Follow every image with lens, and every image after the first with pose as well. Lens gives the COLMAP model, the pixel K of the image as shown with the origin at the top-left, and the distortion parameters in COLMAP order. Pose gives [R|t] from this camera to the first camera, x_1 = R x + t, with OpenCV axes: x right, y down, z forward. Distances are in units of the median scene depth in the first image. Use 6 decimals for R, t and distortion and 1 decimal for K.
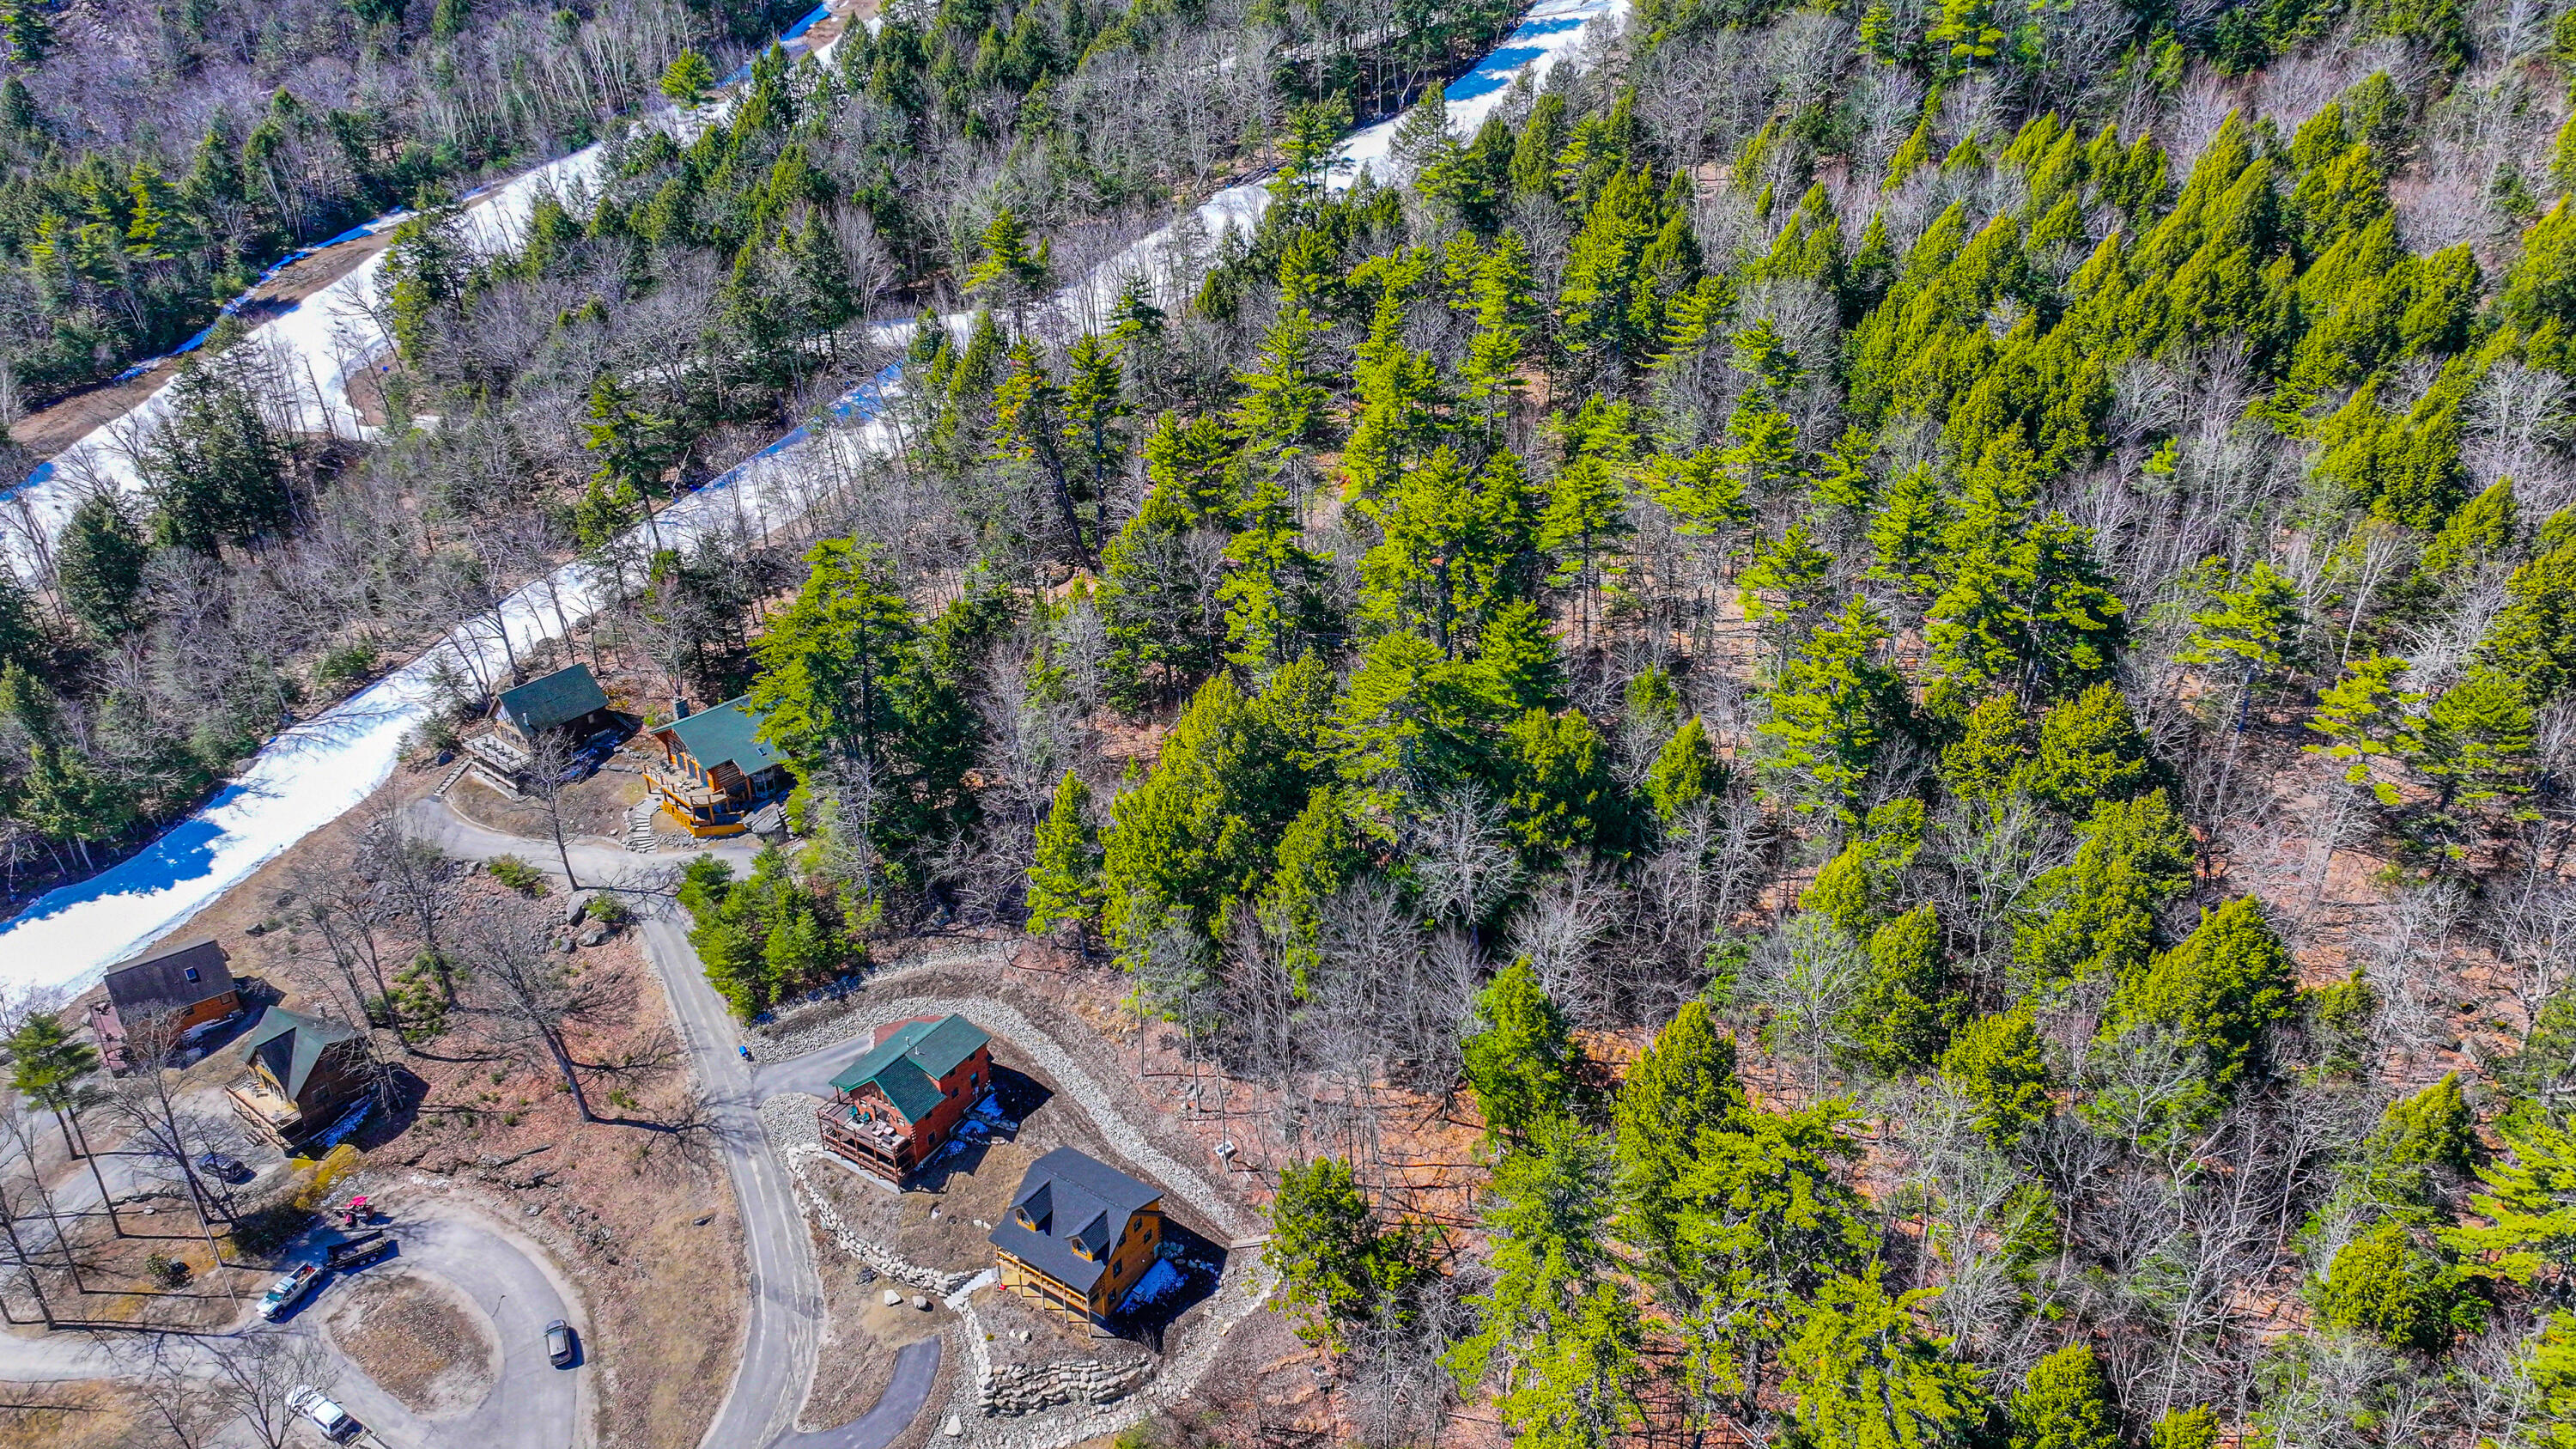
lens RADIAL K [[1804.7, 0, 1296.5], [0, 1804.7, 722.0], [0, 0, 1]] dist [-0.003203, 0.017966]
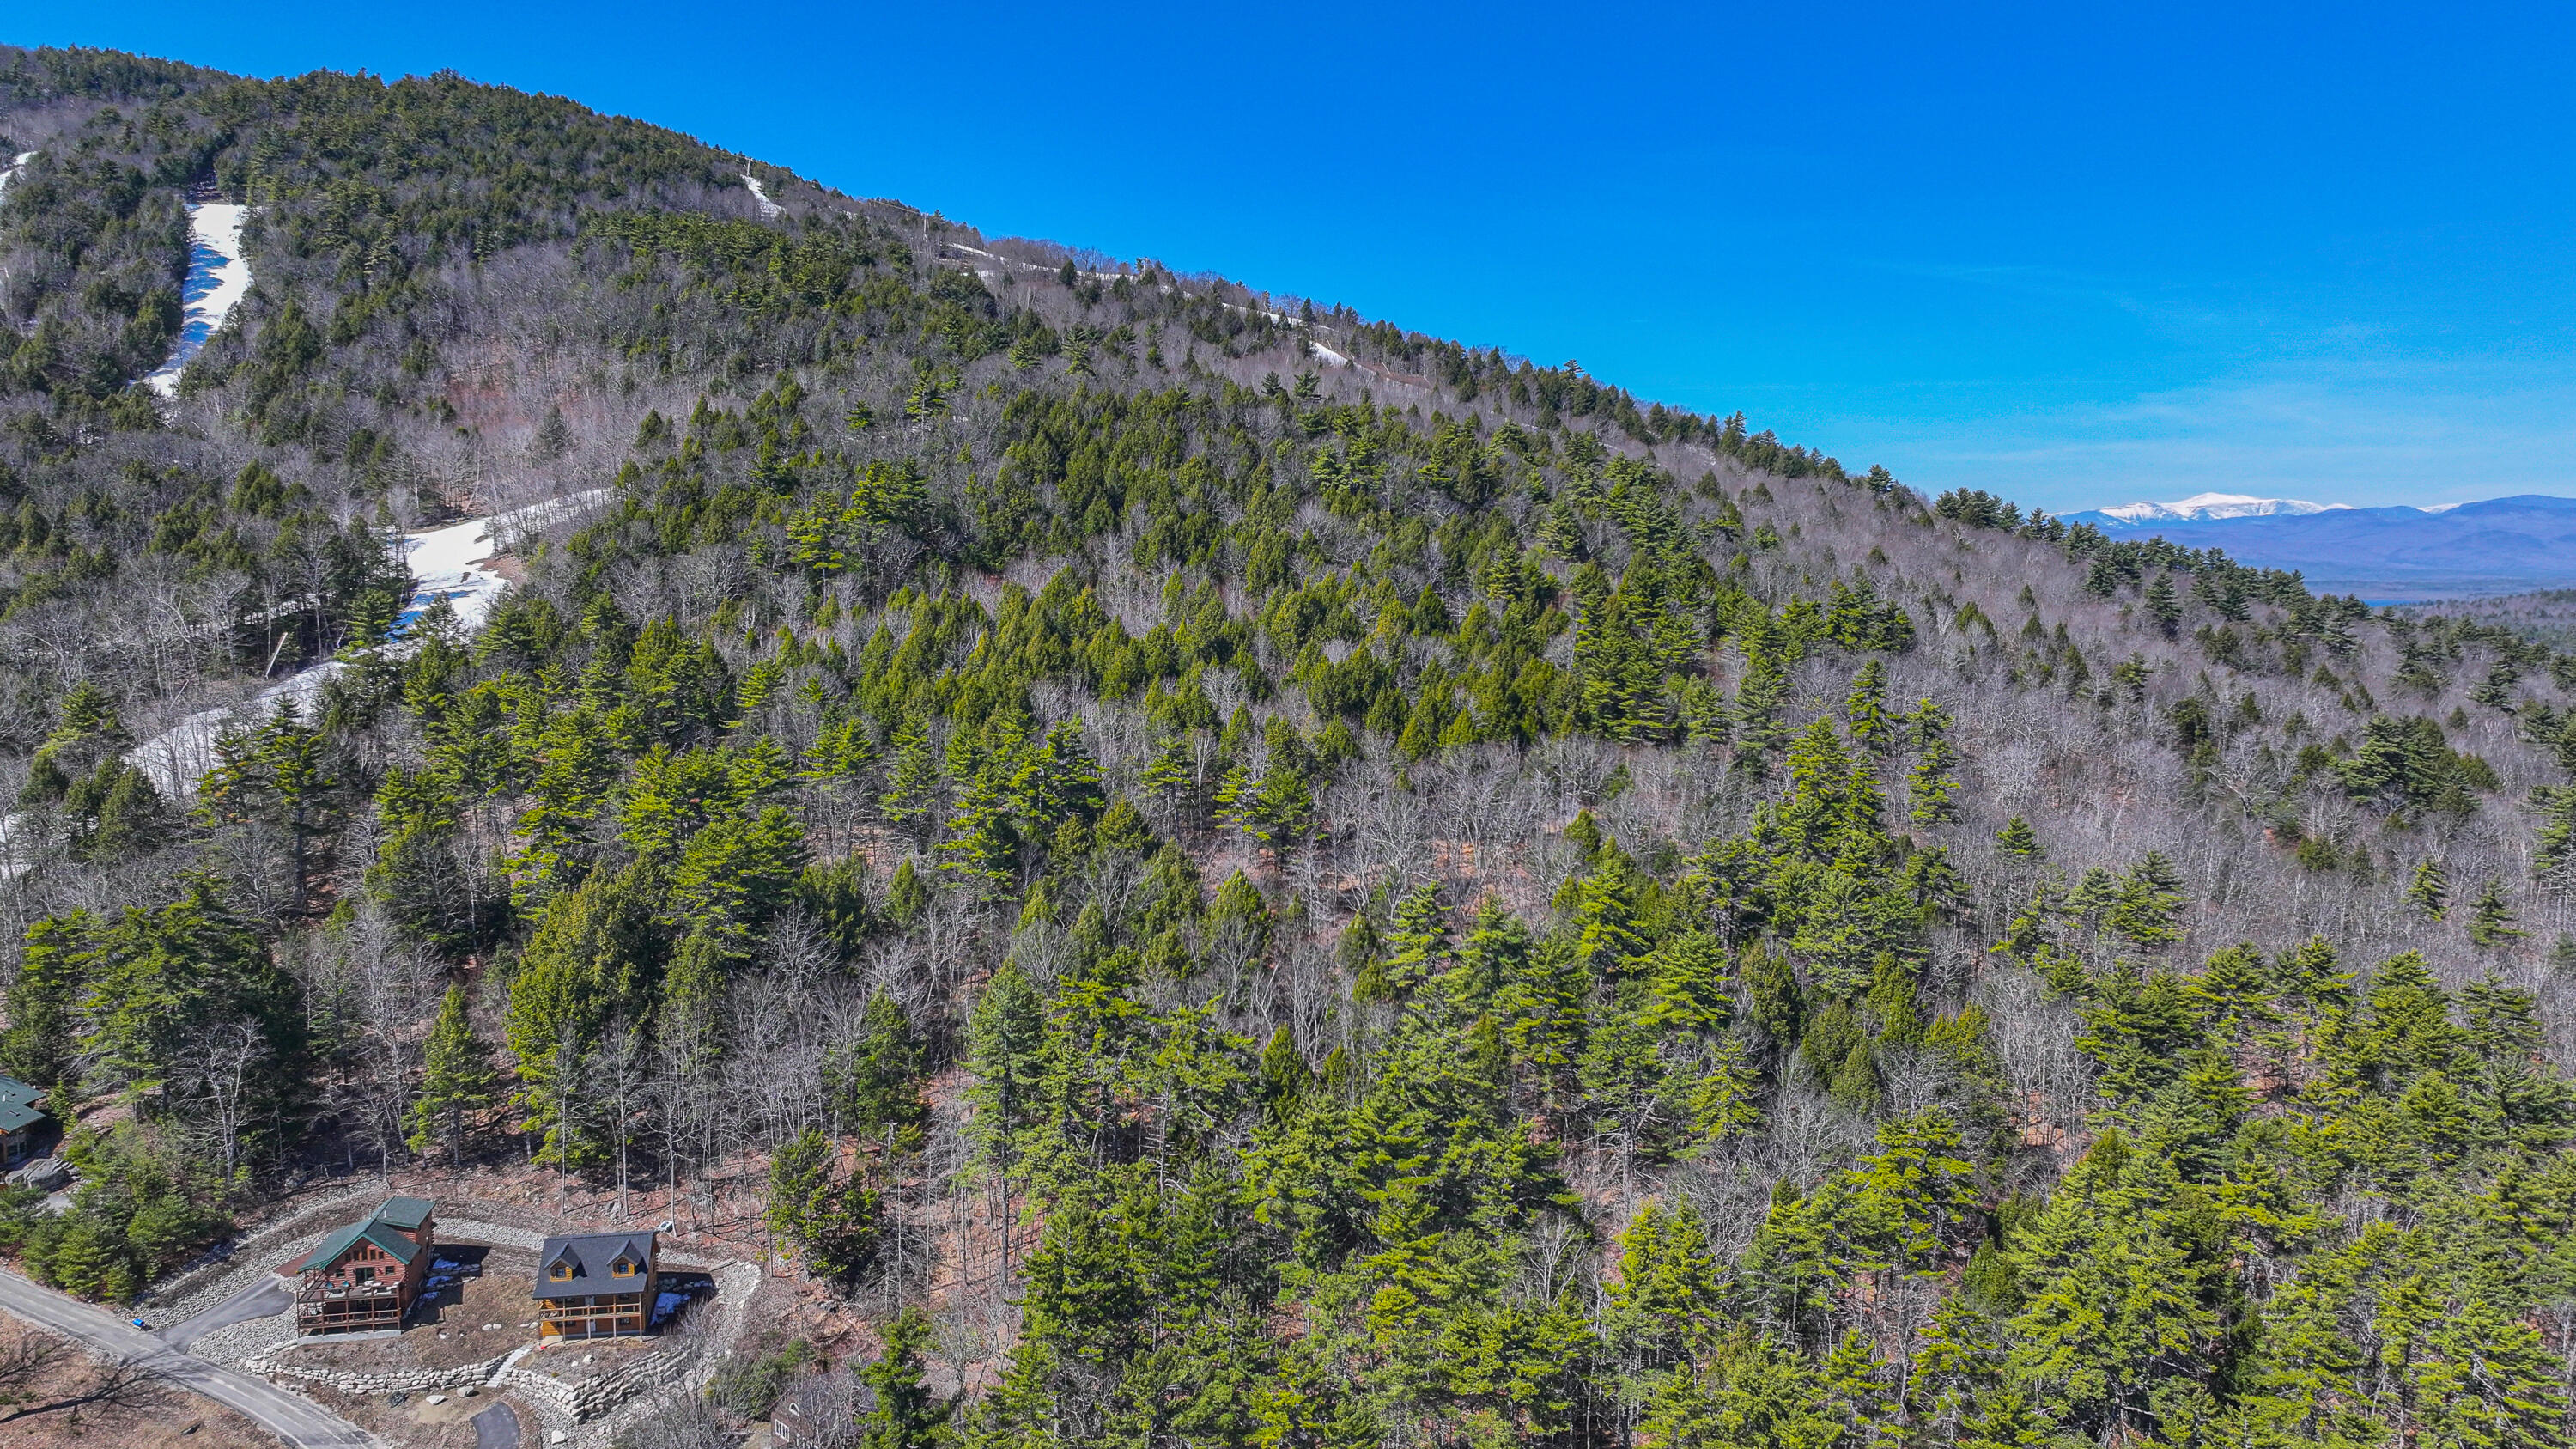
lens RADIAL K [[1804.7, 0, 1296.5], [0, 1804.7, 722.0], [0, 0, 1]] dist [-0.003203, 0.017966]
pose [[0.720540, -0.057959, 0.690987, -0.516144], [0.324186, 0.909046, -0.261801, 0.349996], [-0.612965, 0.412646, 0.673793, -0.245444]]
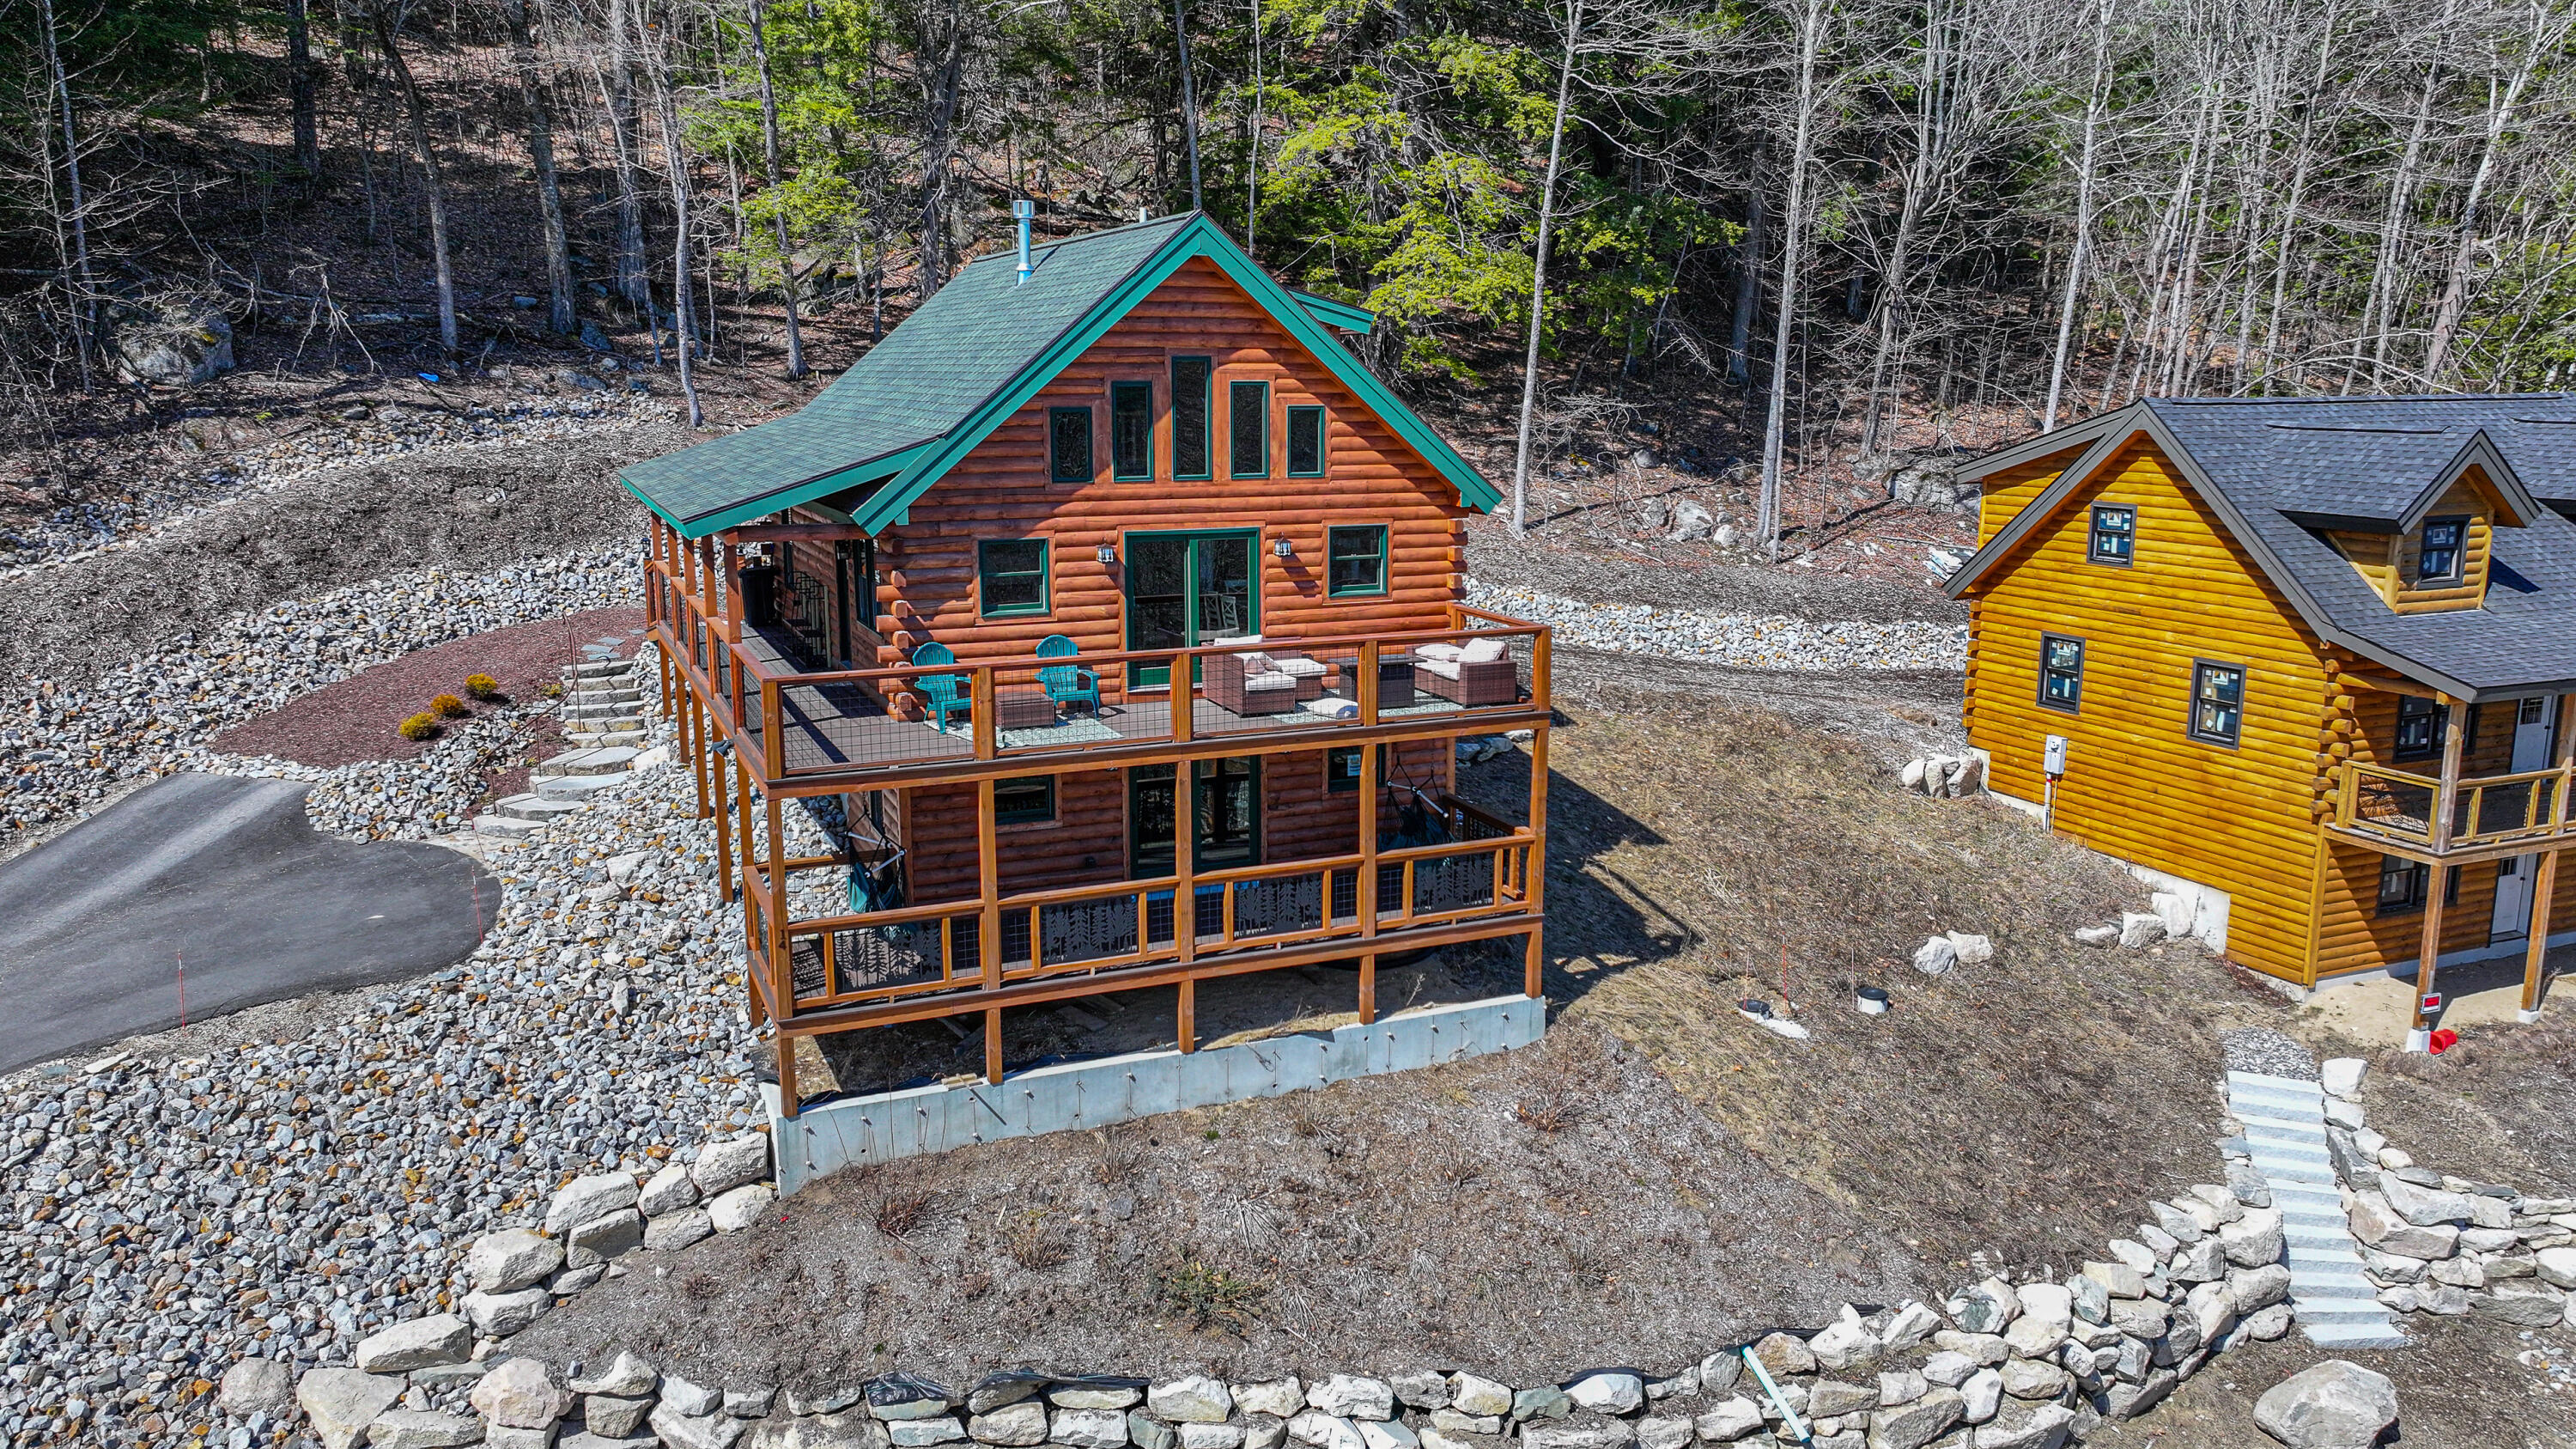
lens RADIAL K [[1798.4, 0, 1288.6], [0, 1798.4, 719.7], [0, 0, 1]] dist [-0.005863, 0.023354]
pose [[0.550457, -0.155192, 0.820313, -0.308102], [0.393695, 0.914713, -0.091130, 0.217676], [-0.736208, 0.373116, 0.564608, 0.826025]]
